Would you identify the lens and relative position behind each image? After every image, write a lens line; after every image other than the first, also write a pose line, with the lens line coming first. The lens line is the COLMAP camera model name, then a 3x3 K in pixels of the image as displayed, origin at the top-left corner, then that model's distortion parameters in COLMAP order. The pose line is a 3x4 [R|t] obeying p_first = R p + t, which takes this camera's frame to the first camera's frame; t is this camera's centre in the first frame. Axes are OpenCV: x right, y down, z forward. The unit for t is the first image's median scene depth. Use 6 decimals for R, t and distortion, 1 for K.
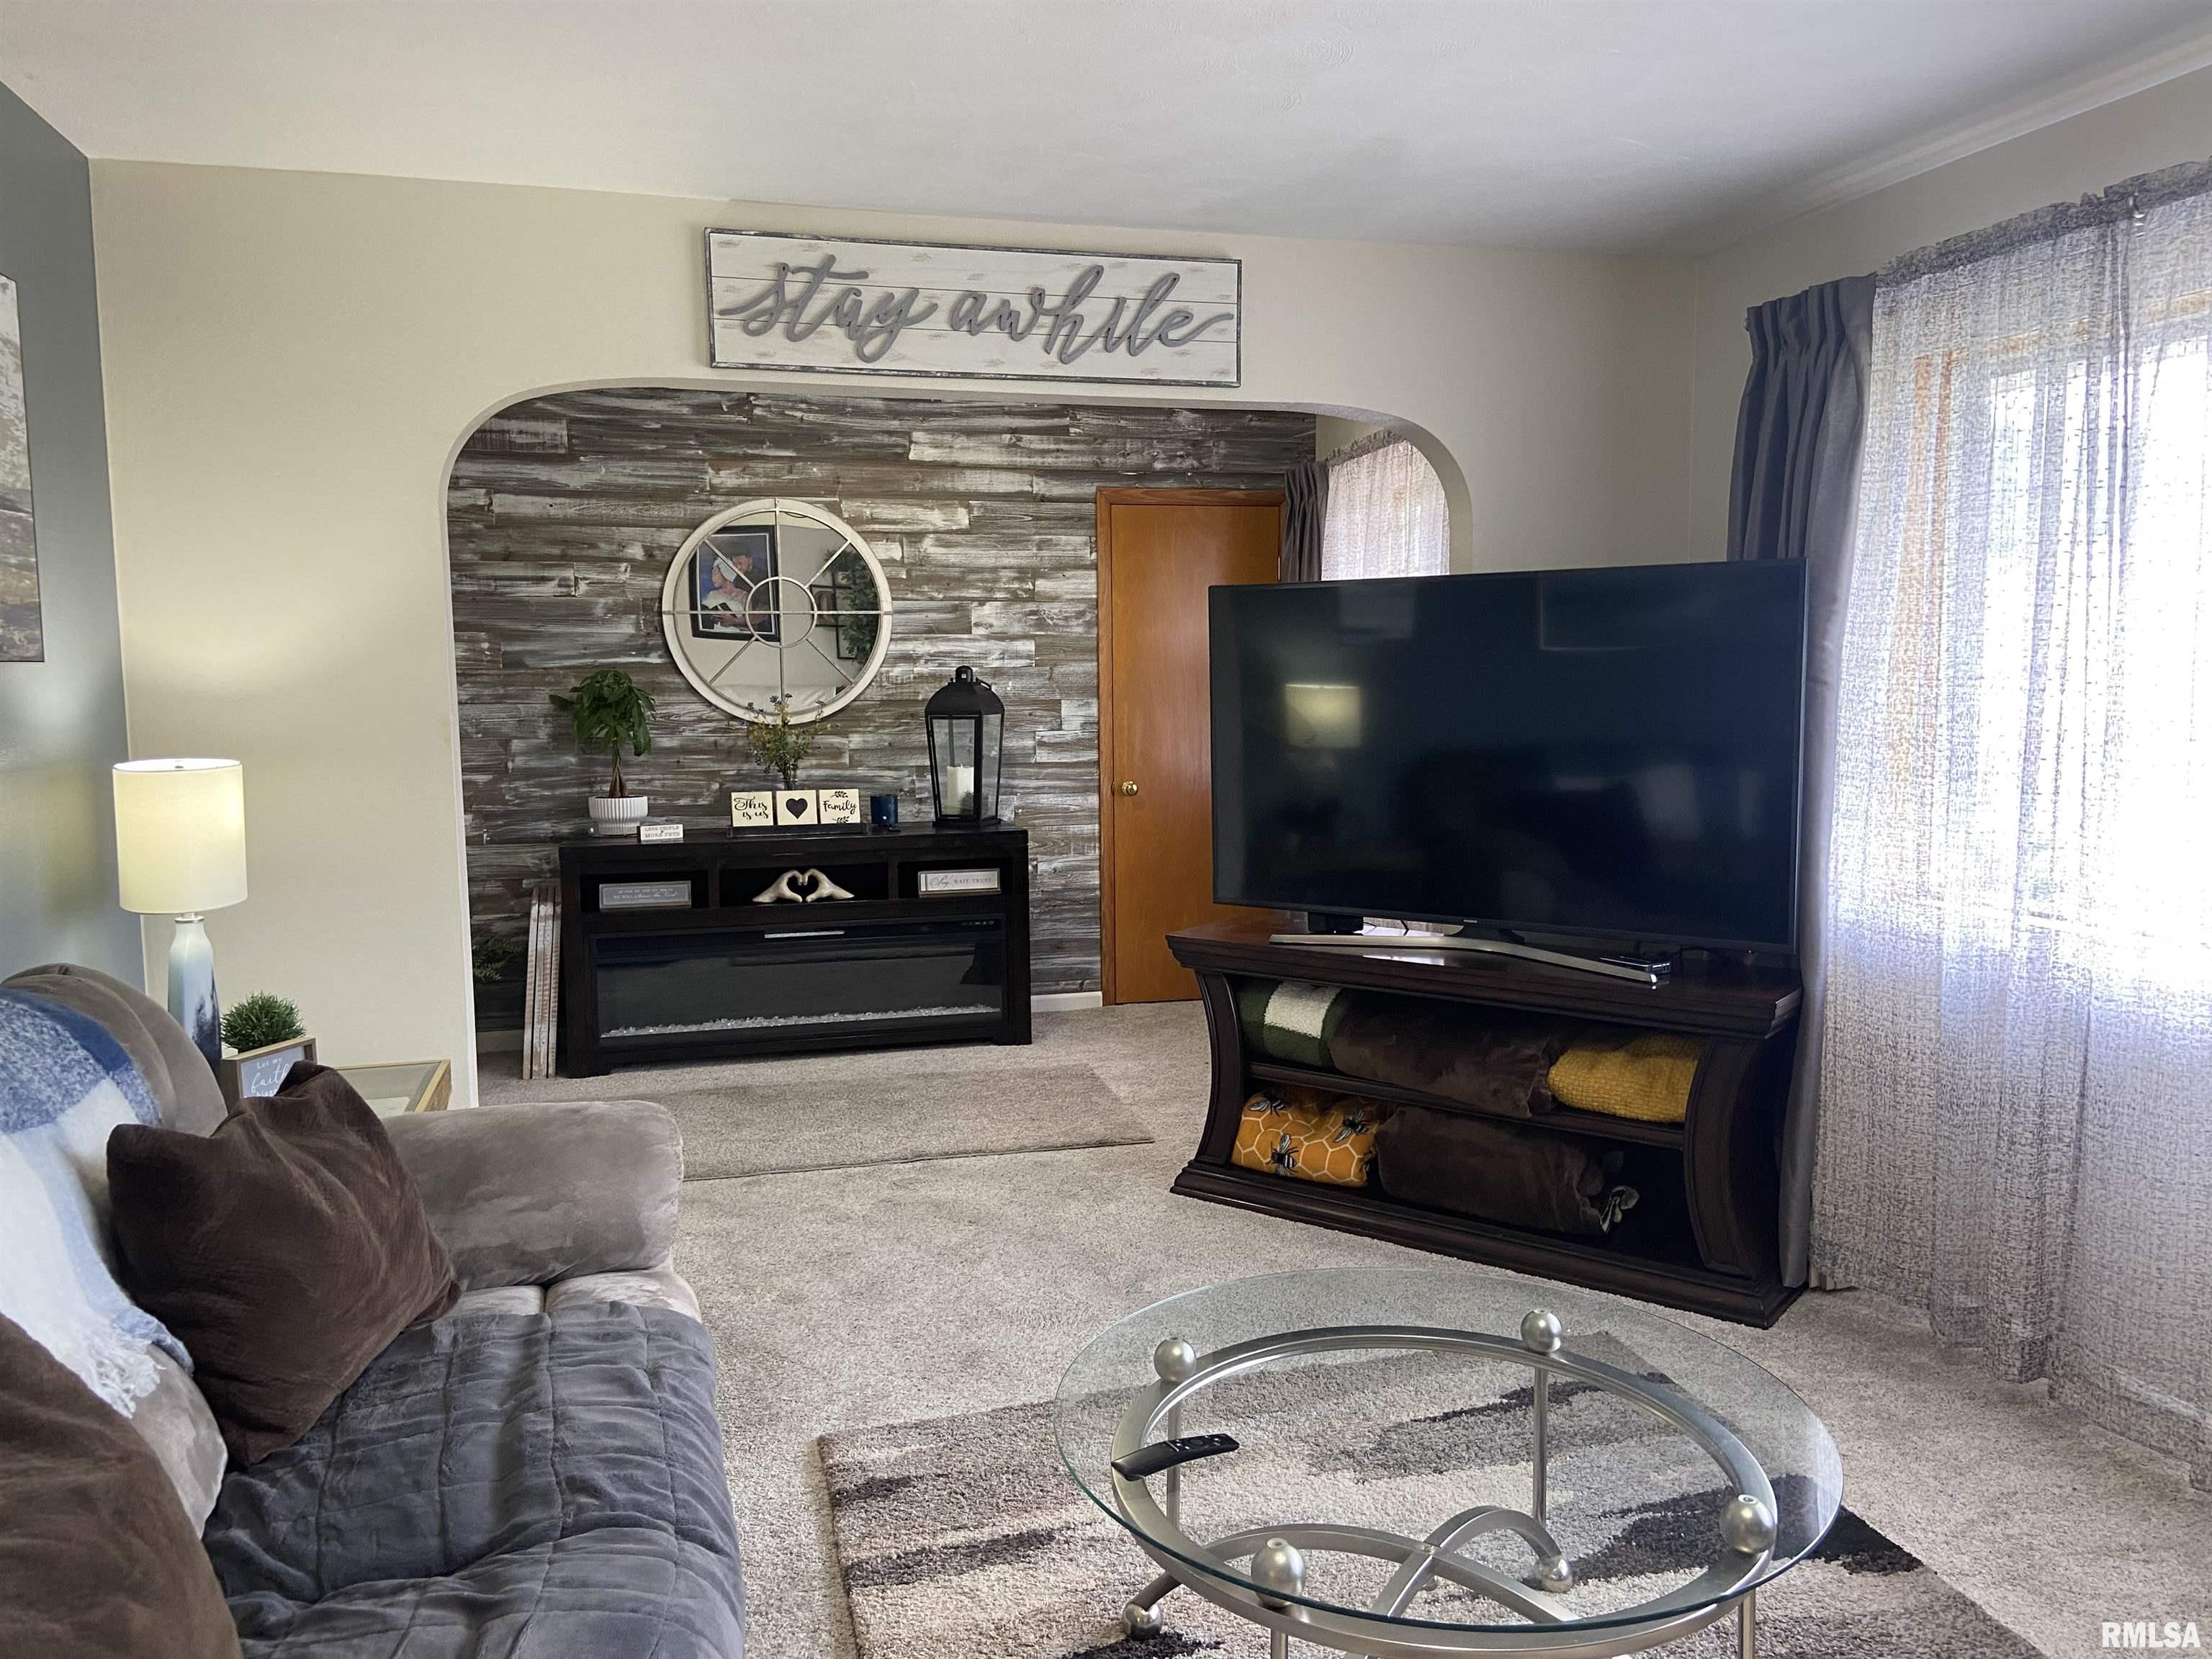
lens RADIAL K [[1659.9, 0, 1100.5], [0, 1659.9, 842.0], [0, 0, 1]] dist [0.120737, -0.160728]
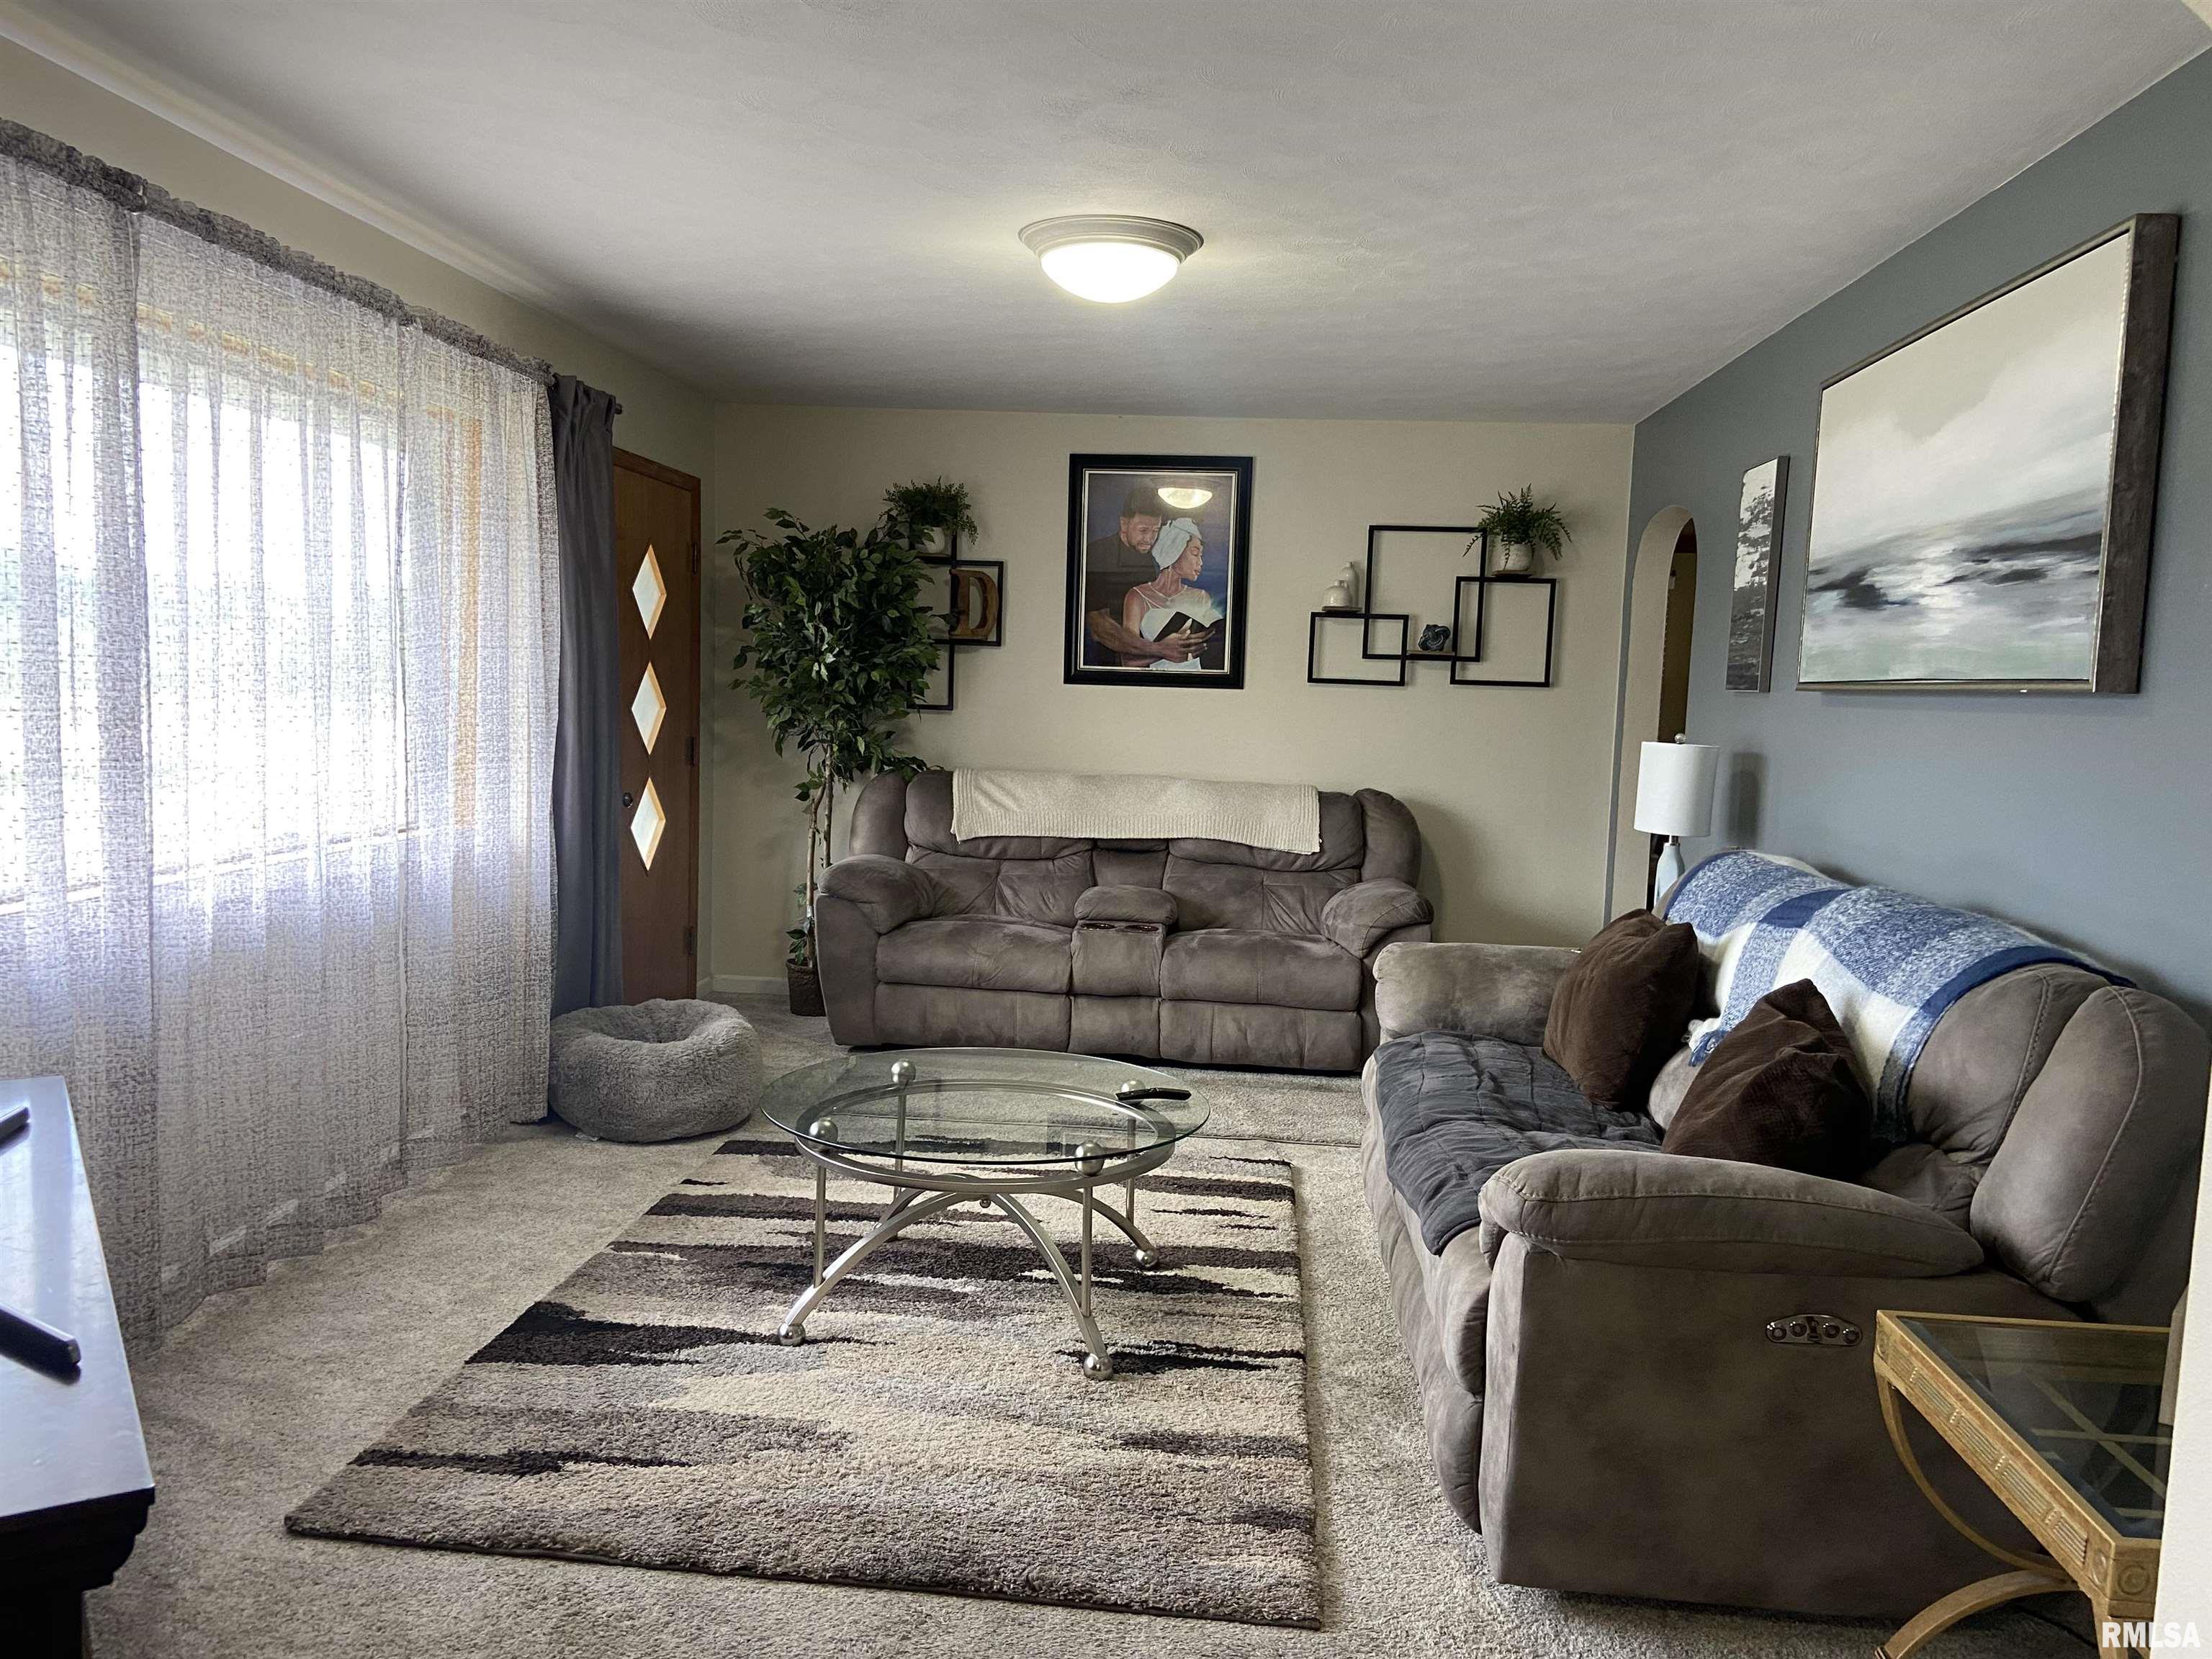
lens RADIAL K [[1659.9, 0, 1100.5], [0, 1659.9, 842.0], [0, 0, 1]] dist [0.120737, -0.160728]
pose [[-0.938953, -0.058530, 0.339030, -0.166961], [0.009884, 0.980427, 0.196634, -0.088377], [-0.343904, 0.187981, -0.919996, 0.889293]]
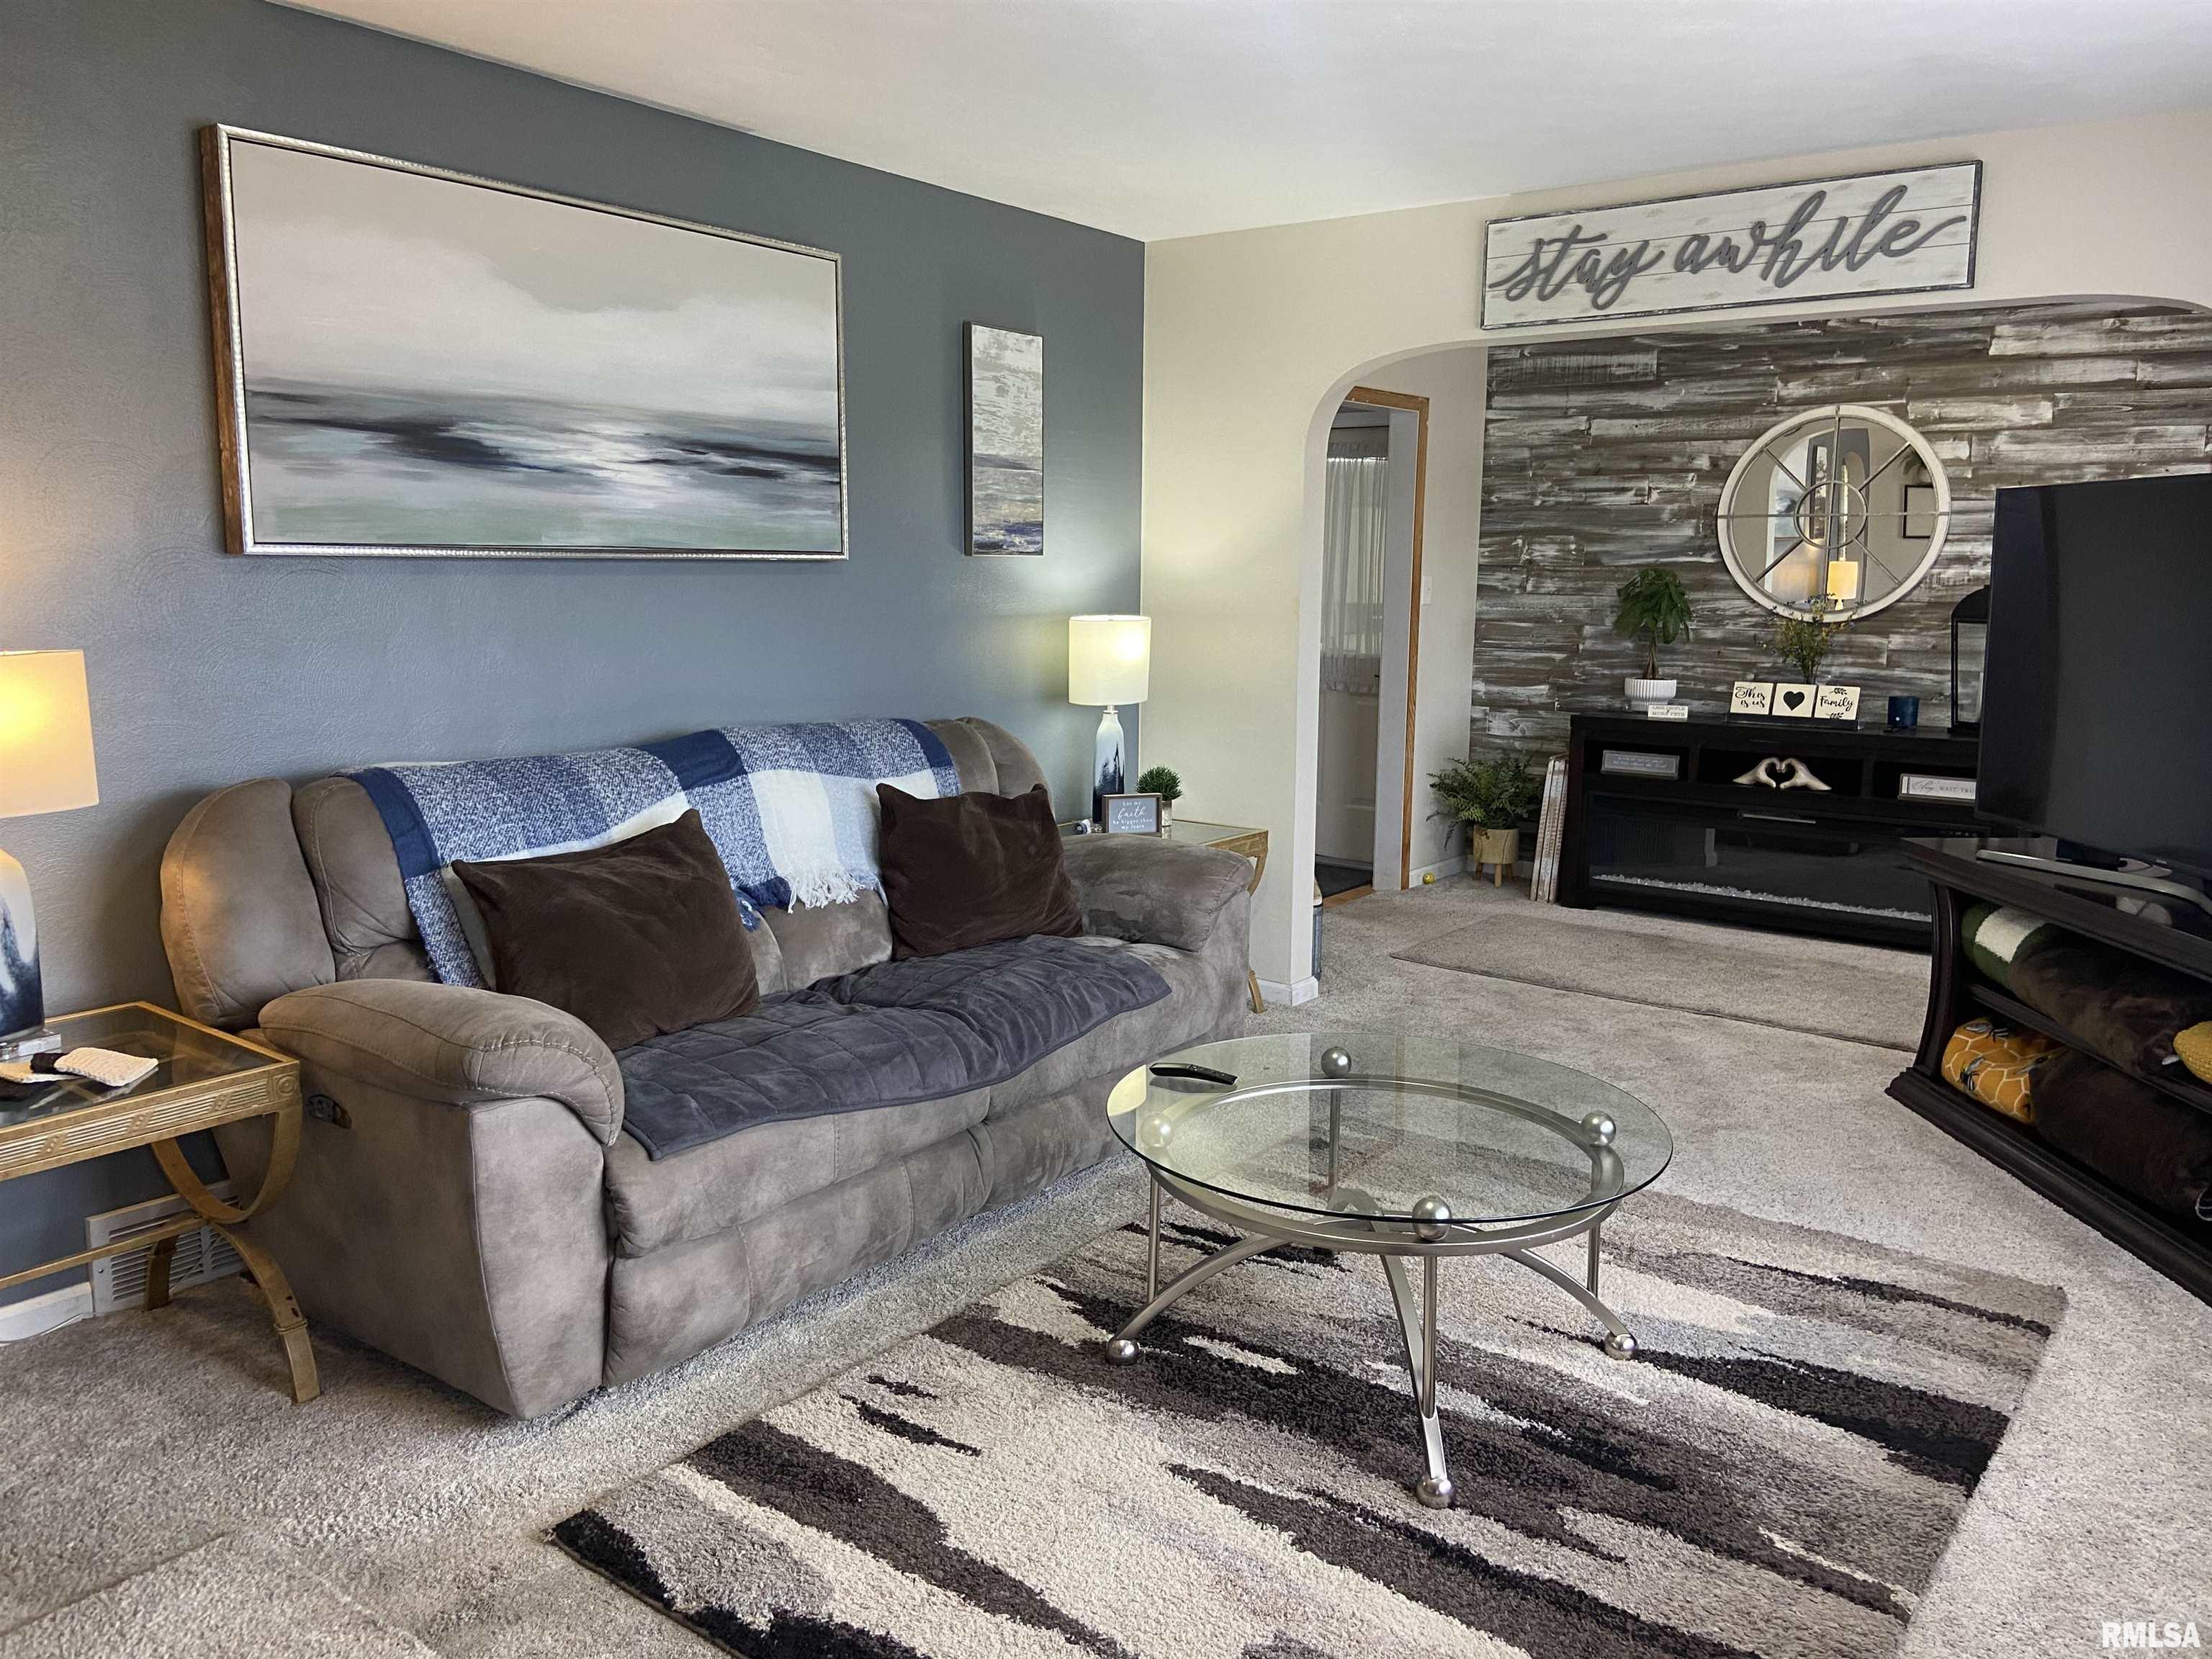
lens RADIAL K [[1657.0, 0, 1110.0], [0, 1657.0, 812.1], [0, 0, 1]] dist [0.124811, -0.160359]
pose [[0.615384, 0.135323, -0.776525, 0.393412], [-0.102818, 0.990517, 0.091134, -0.002934], [0.781493, 0.023758, 0.623461, -0.008988]]
